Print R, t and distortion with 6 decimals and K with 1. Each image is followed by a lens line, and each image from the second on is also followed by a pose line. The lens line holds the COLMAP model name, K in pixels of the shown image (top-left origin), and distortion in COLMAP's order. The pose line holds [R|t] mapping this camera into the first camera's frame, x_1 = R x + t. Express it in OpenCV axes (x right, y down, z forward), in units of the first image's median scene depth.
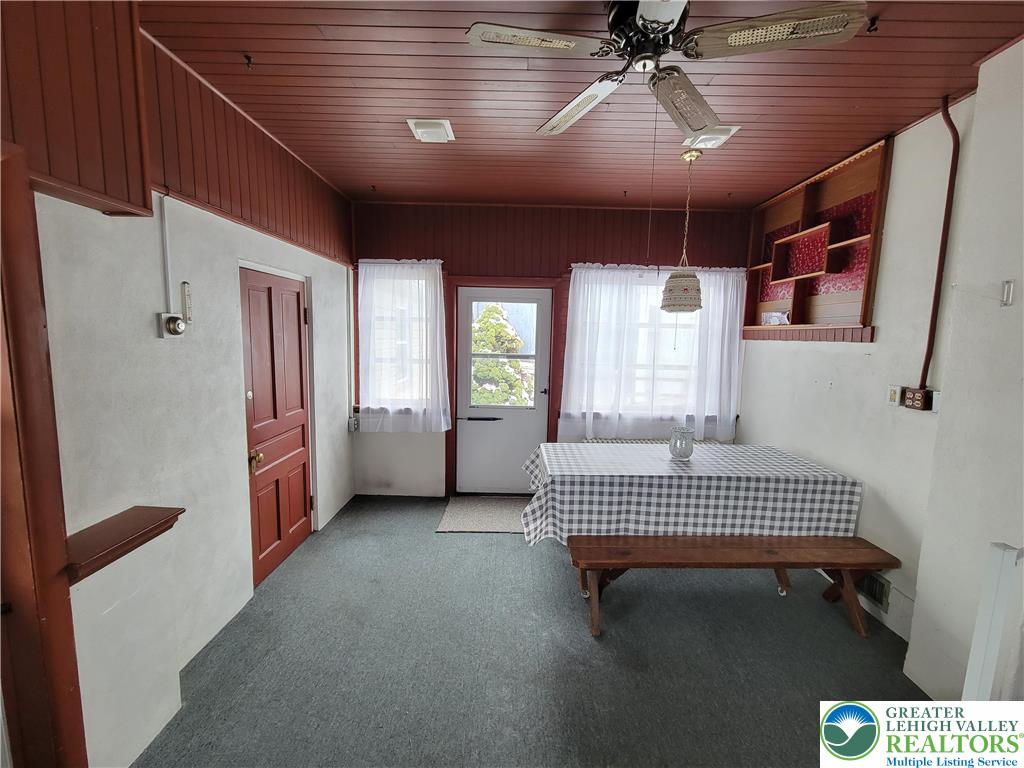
lens RADIAL K [[415.7, 0, 514.5], [0, 415.7, 380.2], [0, 0, 1]] dist [0.009150, -0.004308]
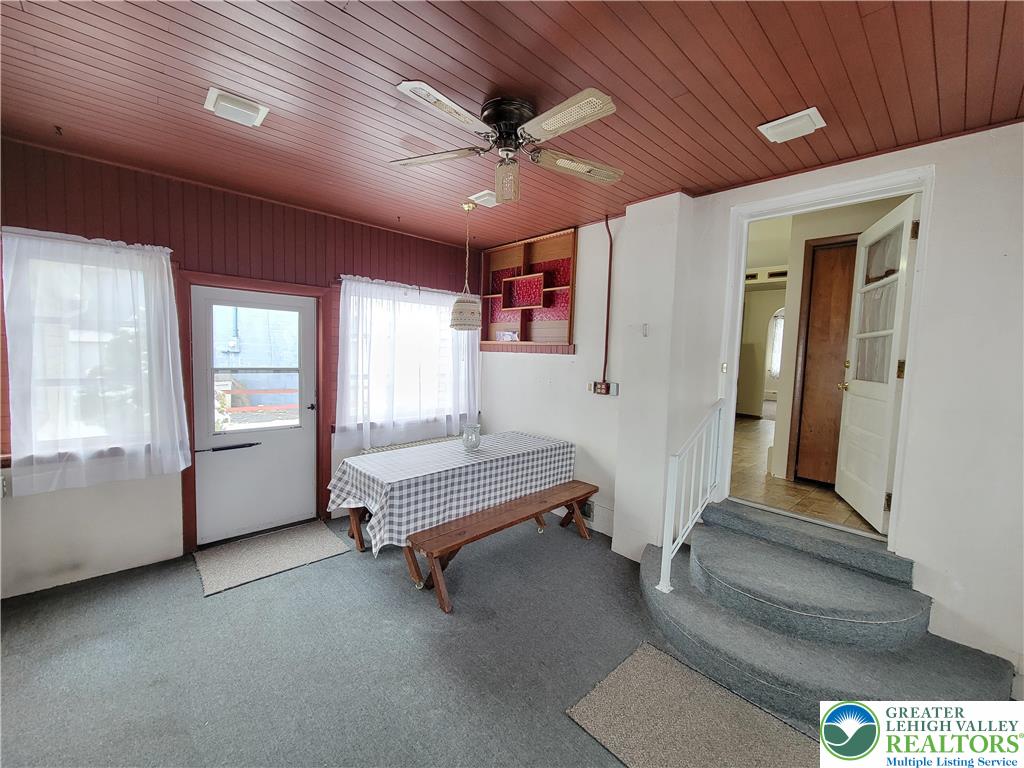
lens RADIAL K [[415.7, 0, 514.5], [0, 415.7, 380.2], [0, 0, 1]] dist [0.009150, -0.004308]
pose [[0.725949, -0.048614, 0.686028, -0.344823], [0.060800, 0.998130, 0.006392, -0.015860], [-0.685056, 0.037070, 0.727547, 0.013048]]
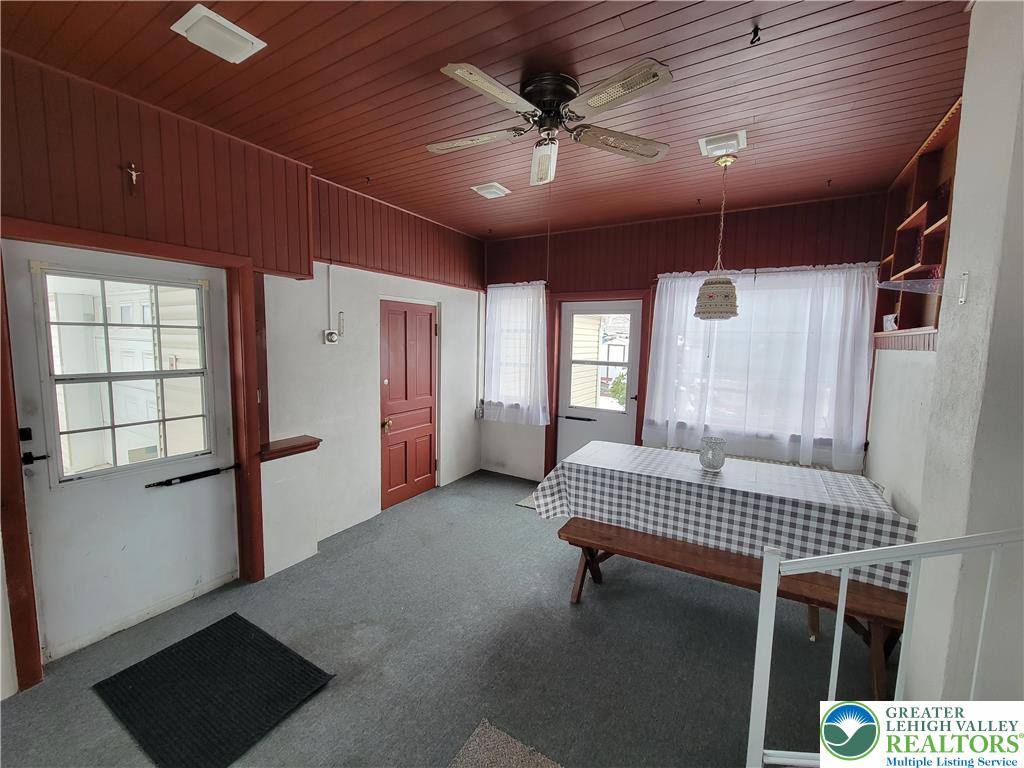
lens RADIAL K [[415.7, 0, 514.5], [0, 415.7, 380.2], [0, 0, 1]] dist [0.009150, -0.004308]
pose [[0.861030, 0.043392, -0.506700, 0.493776], [-0.056975, 0.998311, -0.011325, 0.017701], [0.505353, 0.038620, 0.862048, -0.078782]]
